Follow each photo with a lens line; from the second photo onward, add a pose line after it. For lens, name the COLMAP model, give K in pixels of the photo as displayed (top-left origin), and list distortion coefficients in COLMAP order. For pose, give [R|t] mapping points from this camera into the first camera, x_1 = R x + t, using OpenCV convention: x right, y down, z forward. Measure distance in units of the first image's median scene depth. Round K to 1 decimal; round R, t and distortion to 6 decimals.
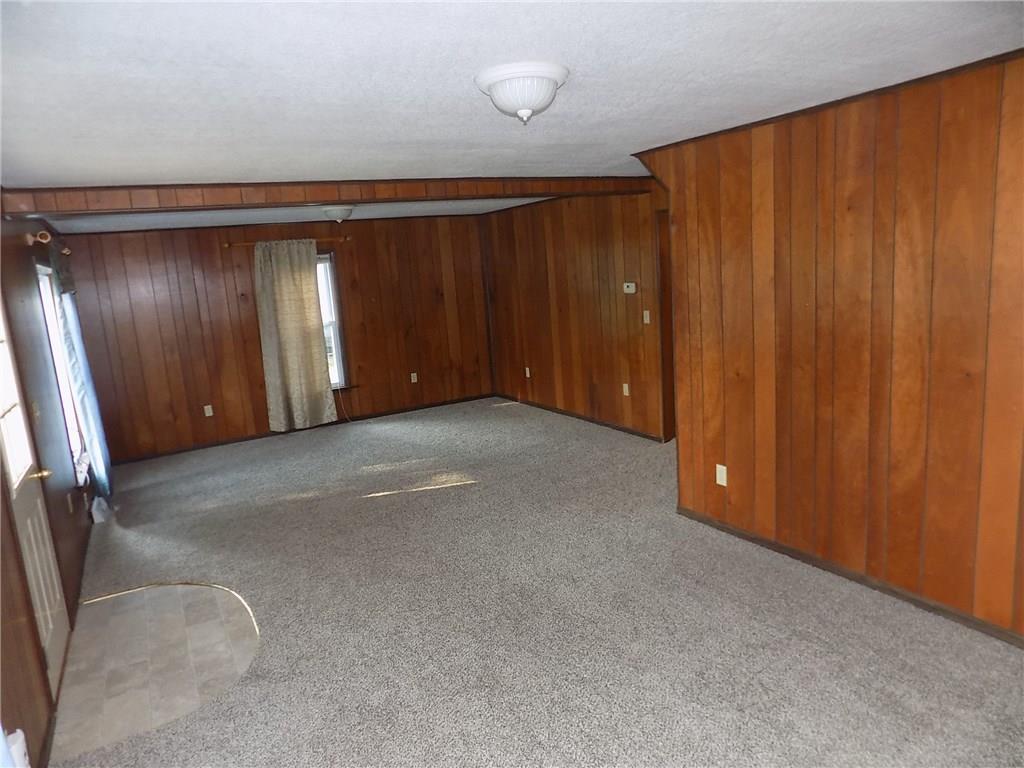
lens RADIAL K [[688.1, 0, 508.0], [0, 688.1, 386.0], [0, 0, 1]] dist [-0.078275, 0.067269]
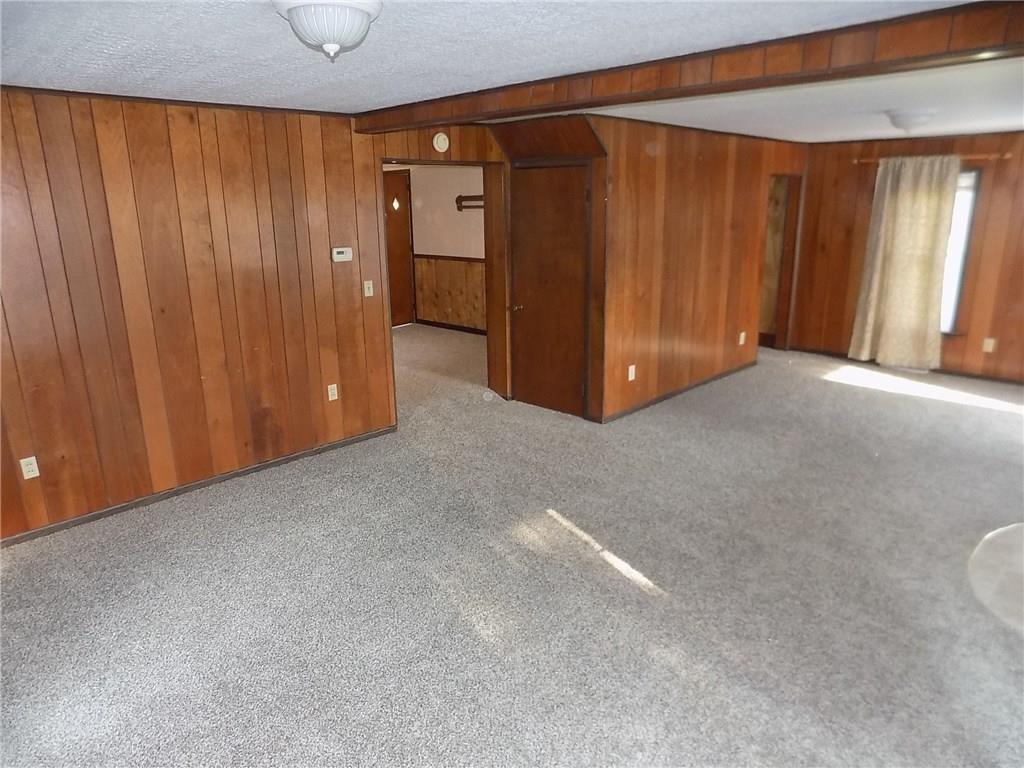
lens RADIAL K [[688.1, 0, 508.0], [0, 688.1, 386.0], [0, 0, 1]] dist [-0.078275, 0.067269]
pose [[-0.278017, -0.176609, 0.944201, -0.779374], [0.199811, 0.950820, 0.236681, -0.185757], [-0.939565, 0.254463, -0.229056, 1.313211]]
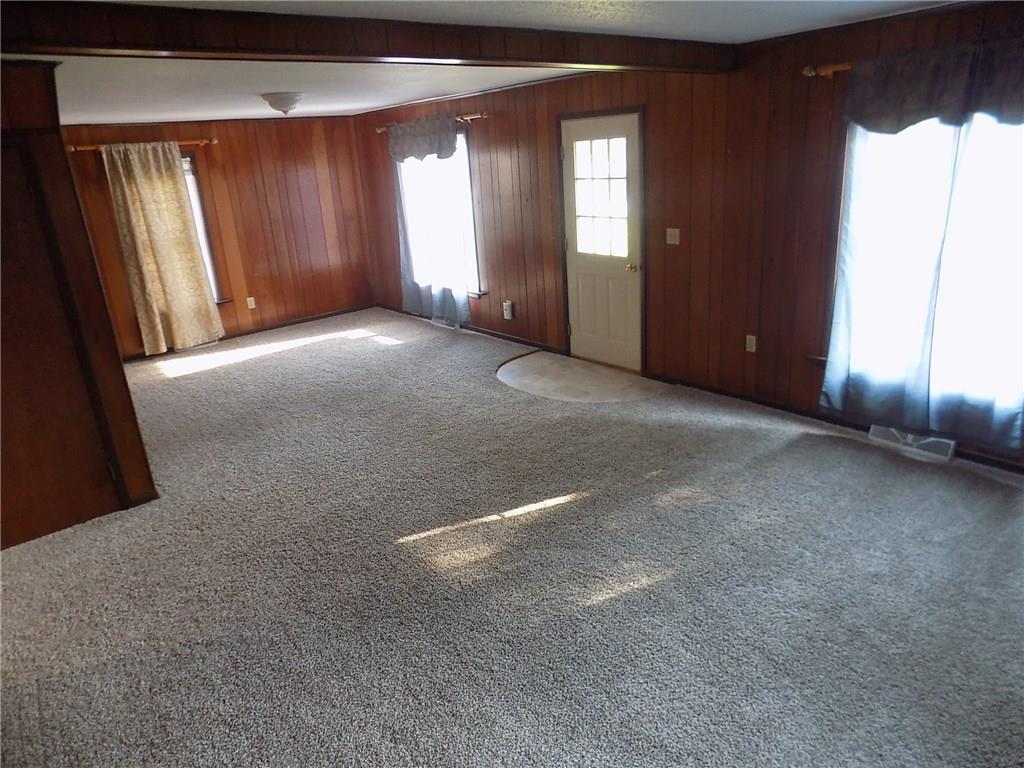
lens RADIAL K [[688.1, 0, 508.0], [0, 688.1, 386.0], [0, 0, 1]] dist [-0.078275, 0.067269]
pose [[-0.967647, 0.204608, -0.147633, -0.082654], [0.105814, 0.860276, 0.498728, -0.312871], [0.229049, 0.466970, -0.854093, 1.660219]]
